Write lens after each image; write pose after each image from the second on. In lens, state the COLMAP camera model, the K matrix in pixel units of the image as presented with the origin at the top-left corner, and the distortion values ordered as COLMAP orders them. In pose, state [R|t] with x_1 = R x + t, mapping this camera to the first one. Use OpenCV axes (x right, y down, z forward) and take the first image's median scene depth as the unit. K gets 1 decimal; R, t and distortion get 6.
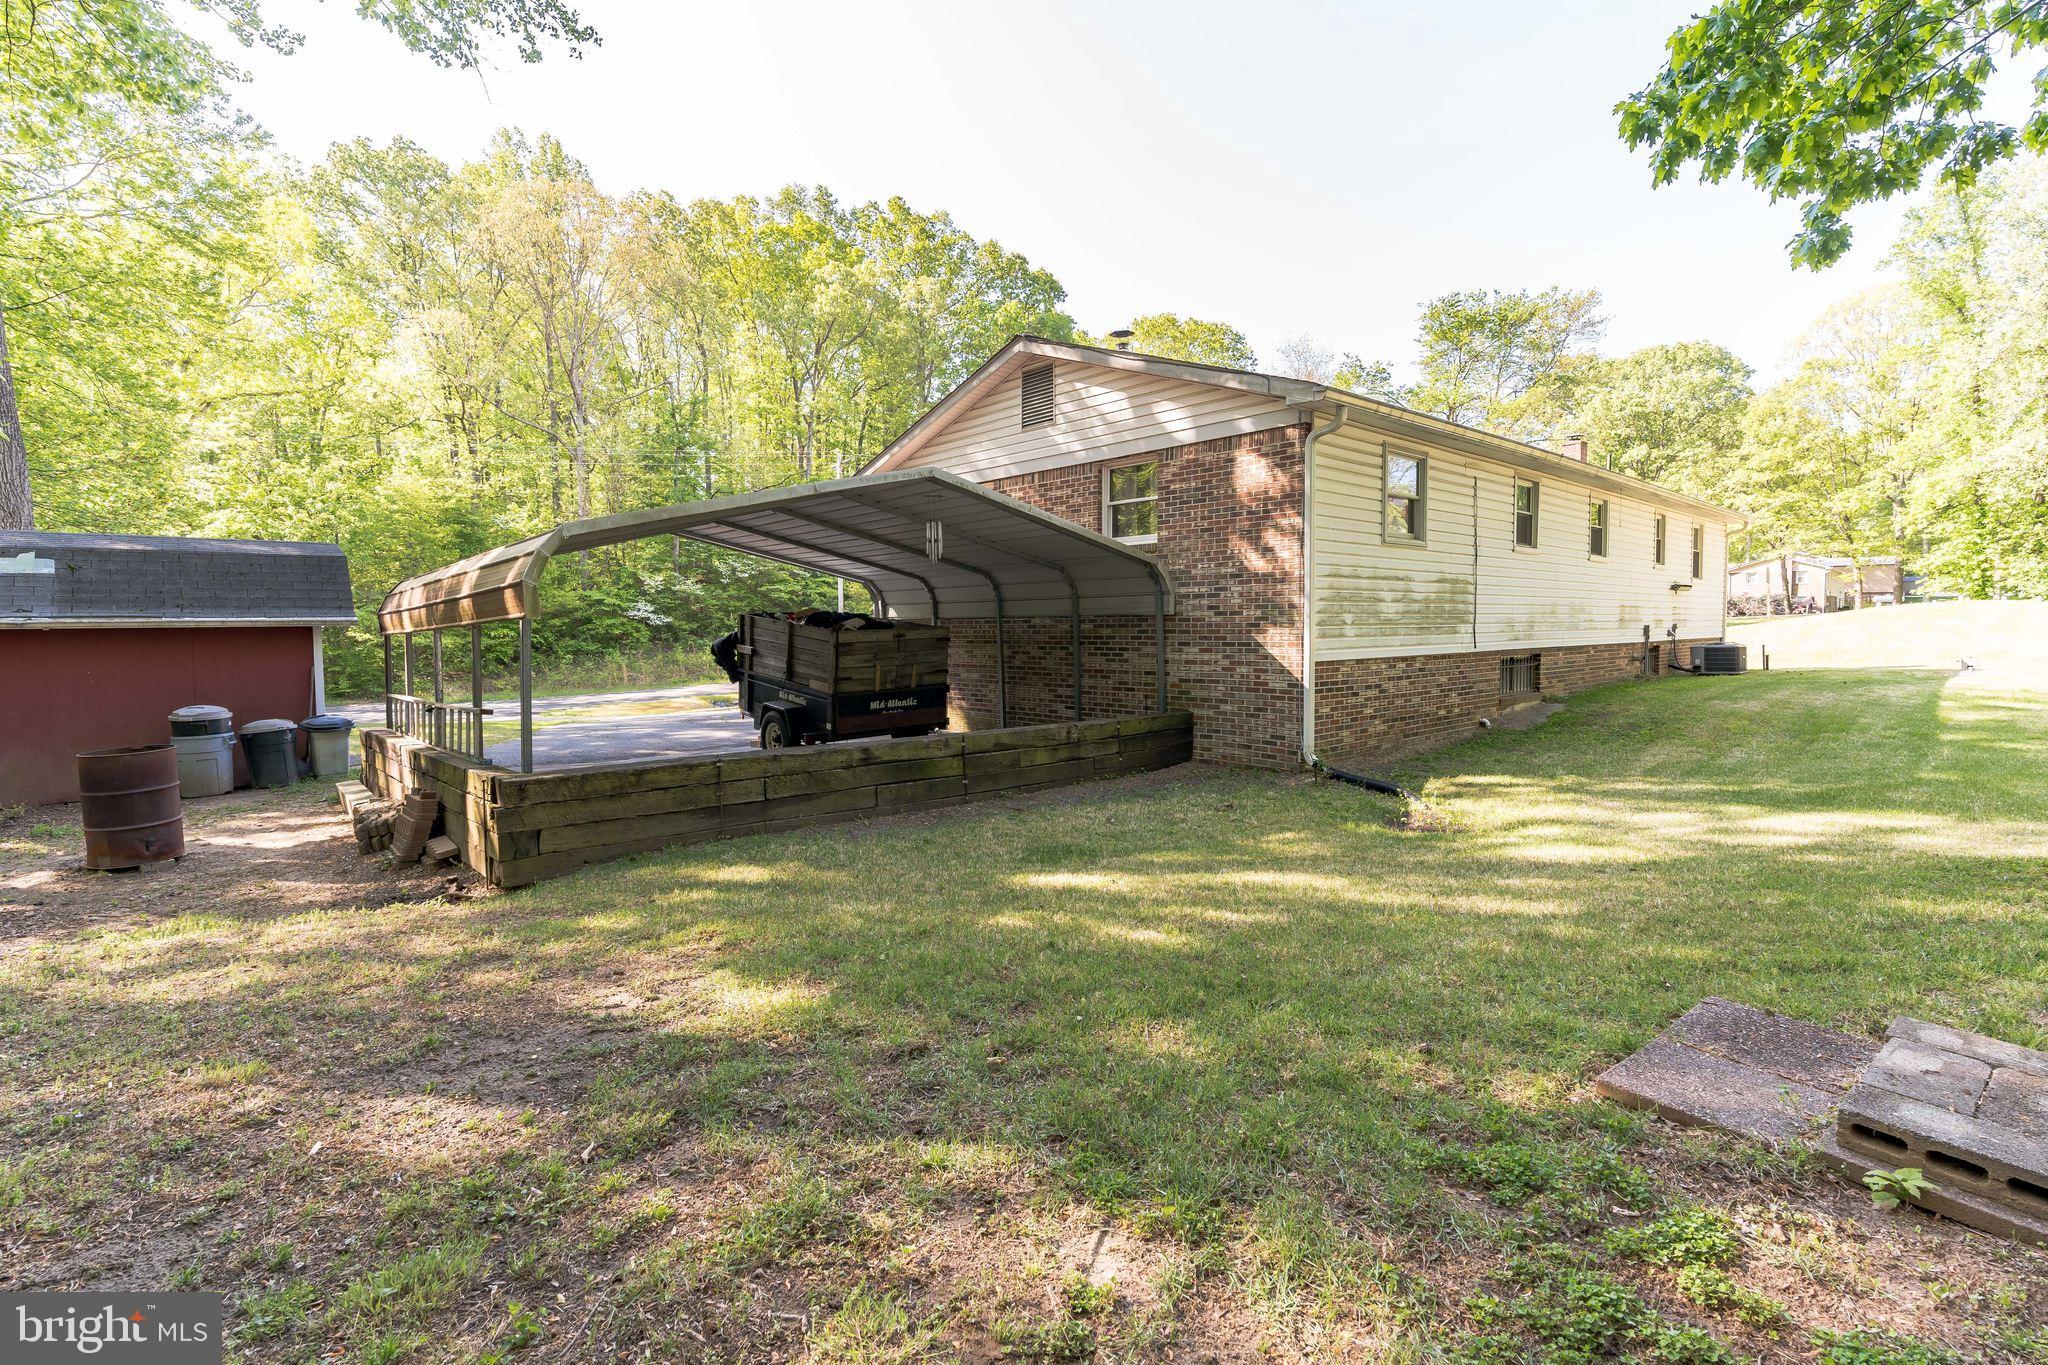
lens RADIAL K [[956.2, 0, 1023.5], [0, 956.2, 677.5], [0, 0, 1]] dist [0.000416, 0.000003]
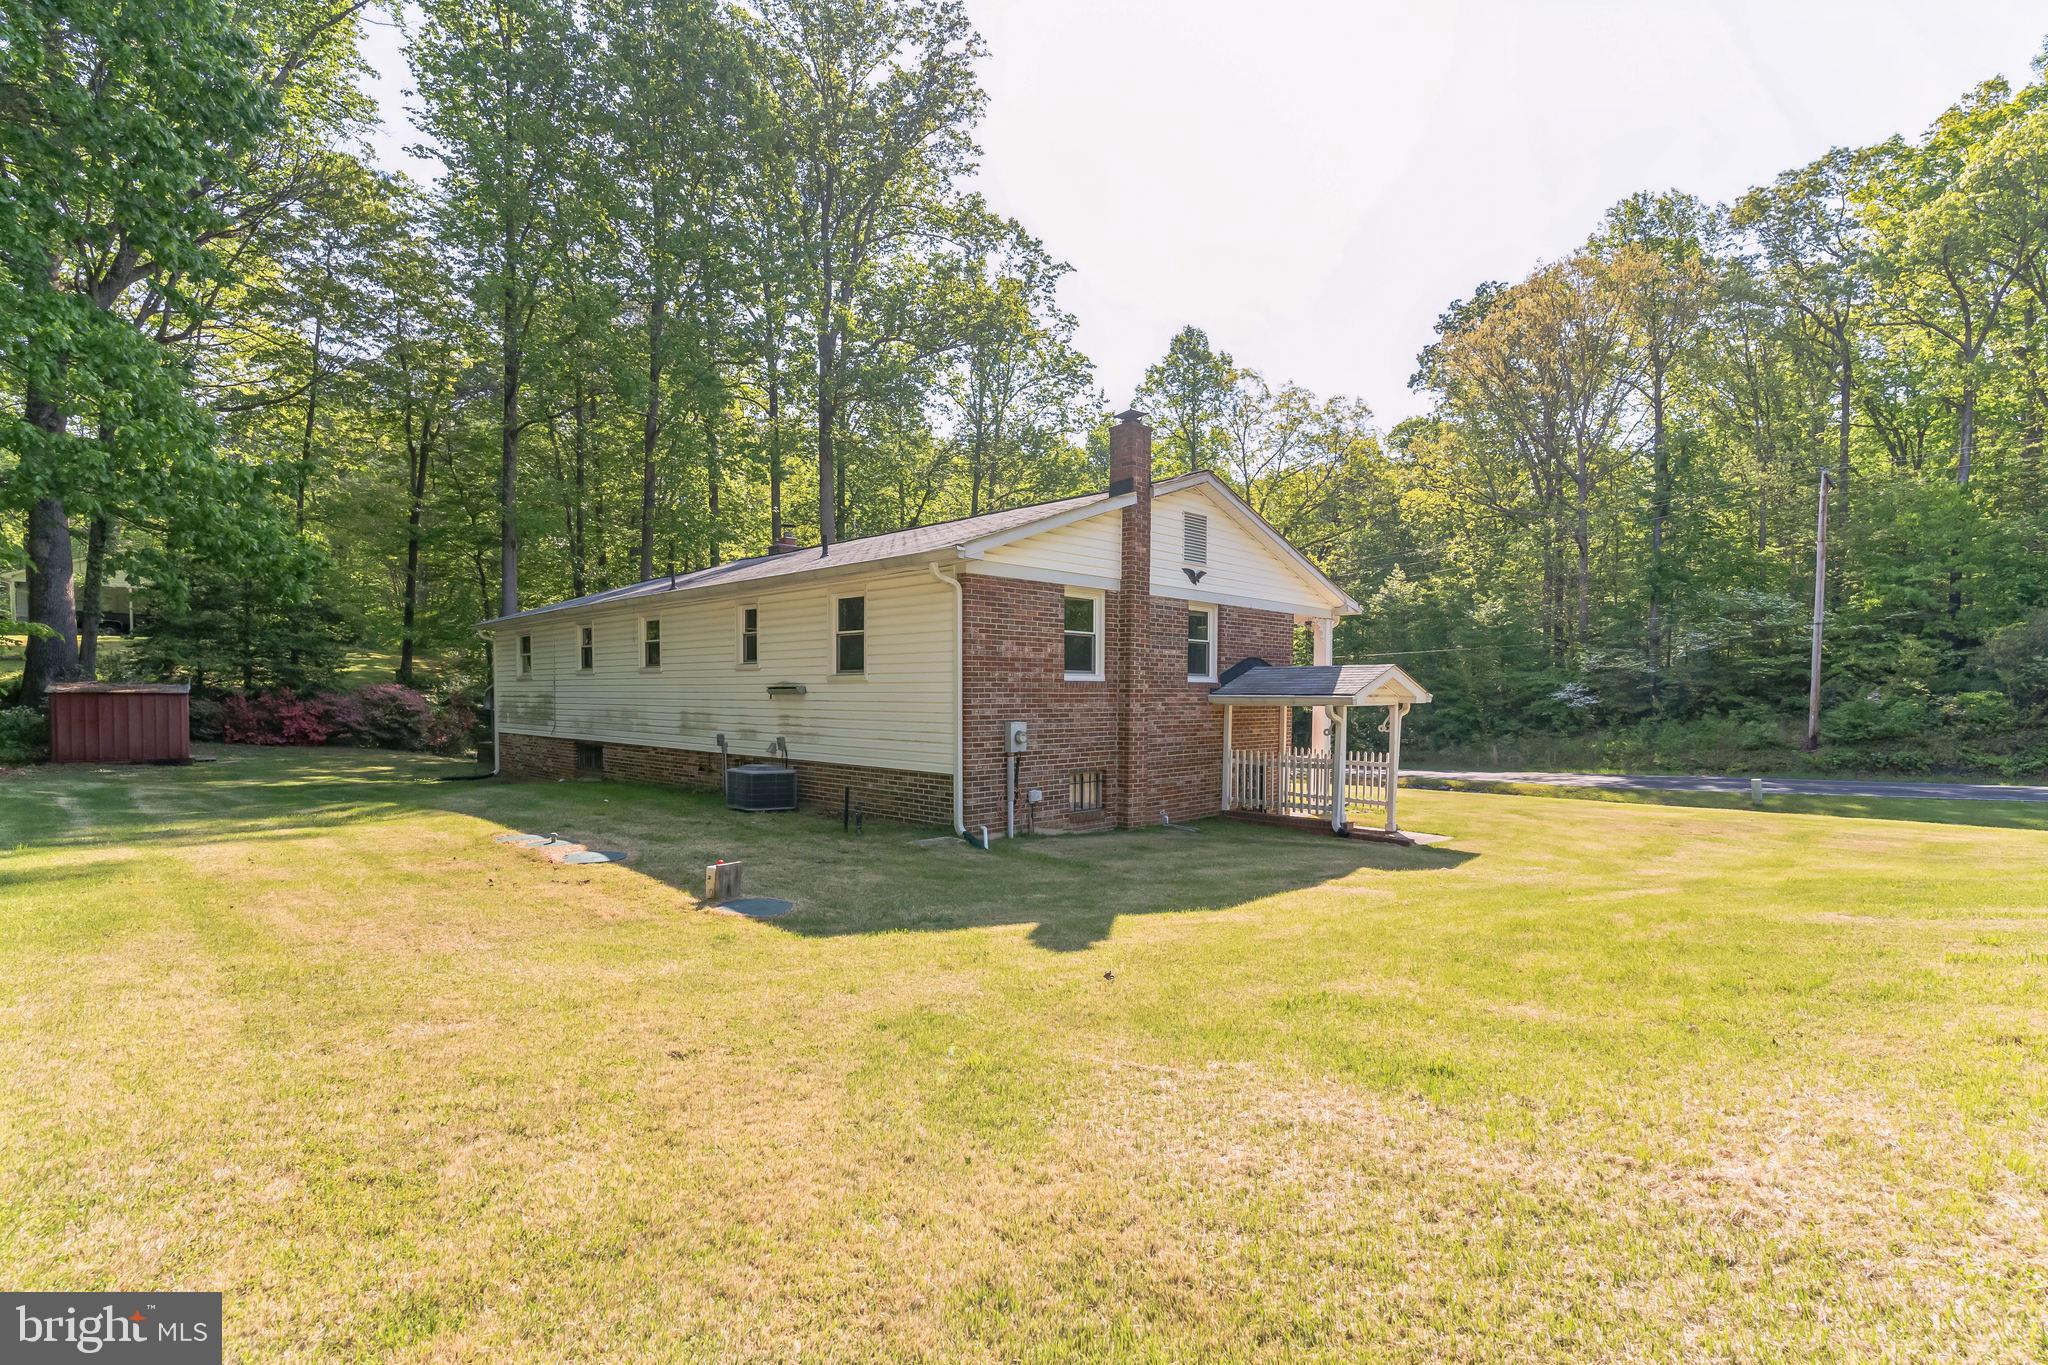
lens RADIAL K [[956.2, 0, 1023.4], [0, 956.2, 690.6], [0, 0, 1]] dist [0.000416, 0.000003]
pose [[0.048915, 0.002653, -0.998799, 1.763575], [-0.060492, 0.998169, -0.000311, -0.127070], [0.996969, 0.060435, 0.048986, 1.389607]]
